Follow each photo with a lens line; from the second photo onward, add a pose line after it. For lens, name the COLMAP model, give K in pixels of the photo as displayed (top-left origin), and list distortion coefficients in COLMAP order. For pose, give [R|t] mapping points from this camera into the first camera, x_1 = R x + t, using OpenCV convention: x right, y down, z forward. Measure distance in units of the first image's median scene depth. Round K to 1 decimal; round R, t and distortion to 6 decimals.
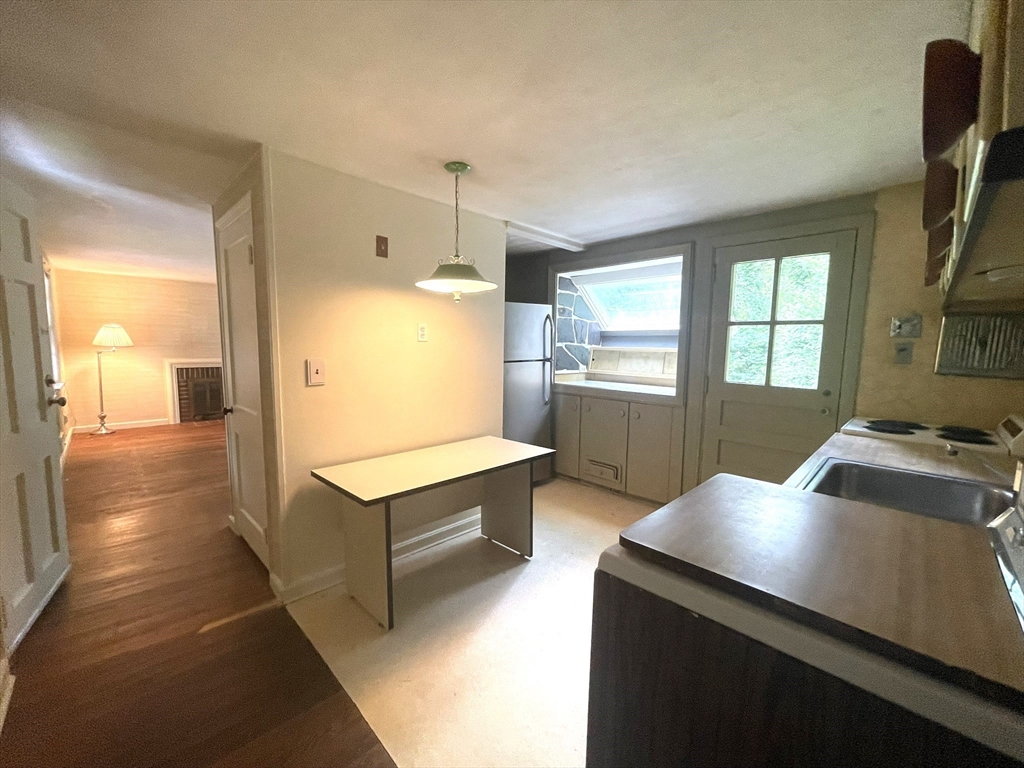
lens RADIAL K [[412.9, 0, 517.5], [0, 412.9, 380.6], [0, 0, 1]] dist [-0.000853, 0.000415]
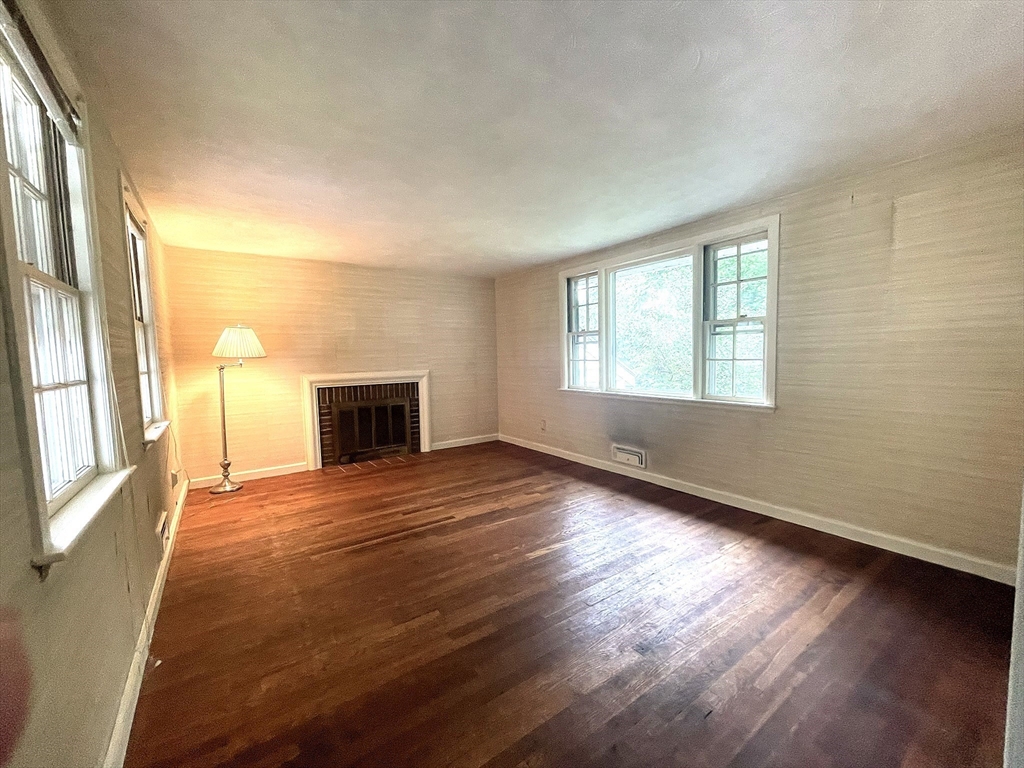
lens RADIAL K [[412.9, 0, 509.6], [0, 412.9, 377.4], [0, 0, 1]] dist [-0.000853, 0.000415]
pose [[0.983128, -0.031894, -0.180117, -0.391870], [0.026546, 0.999135, -0.032023, -0.018183], [0.180983, 0.026701, 0.983124, 0.385728]]
